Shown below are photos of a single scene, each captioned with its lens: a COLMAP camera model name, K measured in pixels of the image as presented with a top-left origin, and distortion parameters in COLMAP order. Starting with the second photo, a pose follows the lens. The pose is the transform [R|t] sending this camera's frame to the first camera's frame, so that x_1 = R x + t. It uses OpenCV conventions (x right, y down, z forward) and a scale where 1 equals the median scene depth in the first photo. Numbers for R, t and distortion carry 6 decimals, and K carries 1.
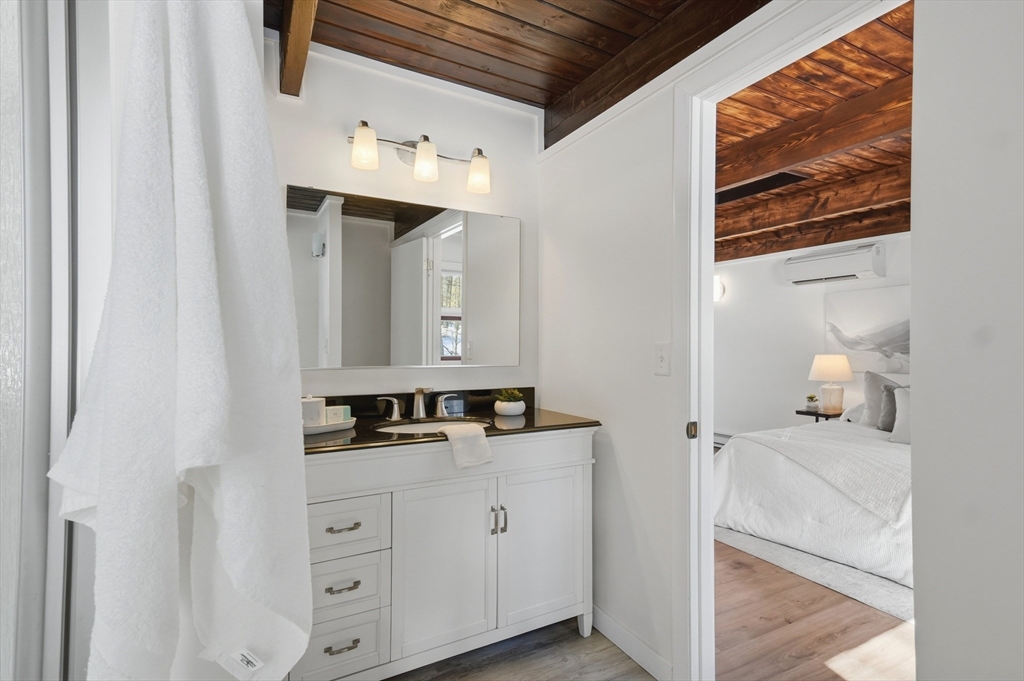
lens RADIAL K [[496.5, 0, 512.9], [0, 496.5, 342.0], [0, 0, 1]] dist [0.018132, 0.004357]
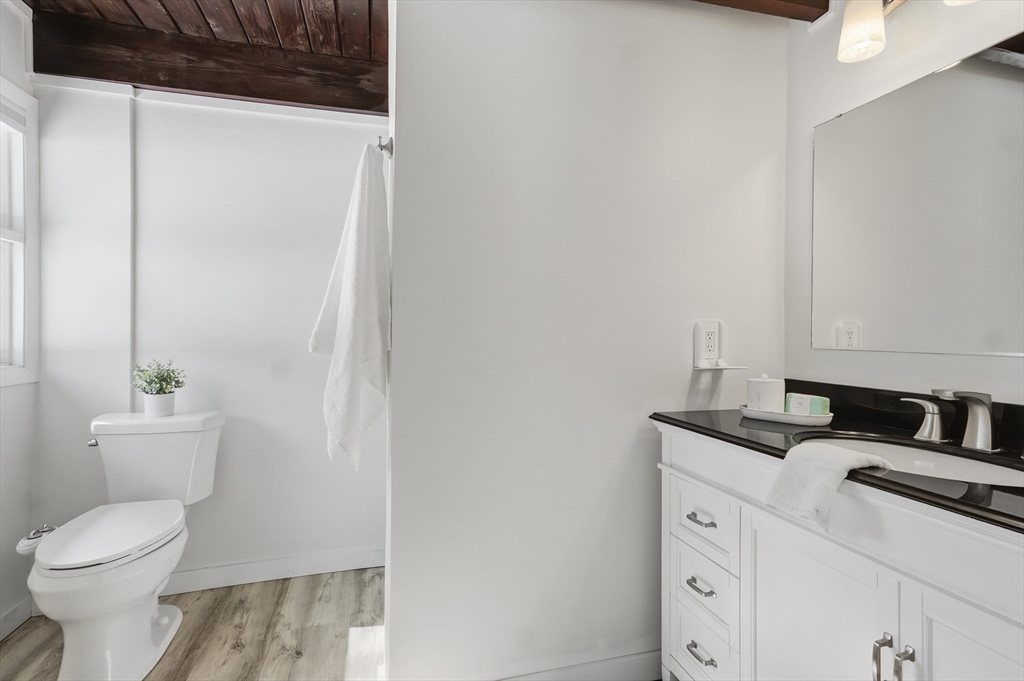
lens RADIAL K [[496.5, 0, 513.2], [0, 496.5, 340.1], [0, 0, 1]] dist [0.018132, 0.004357]
pose [[-0.231884, -0.001932, -0.972742, 0.450390], [-0.003577, 0.999993, -0.001134, 0.042392], [0.972737, 0.003217, -0.231889, 0.665460]]
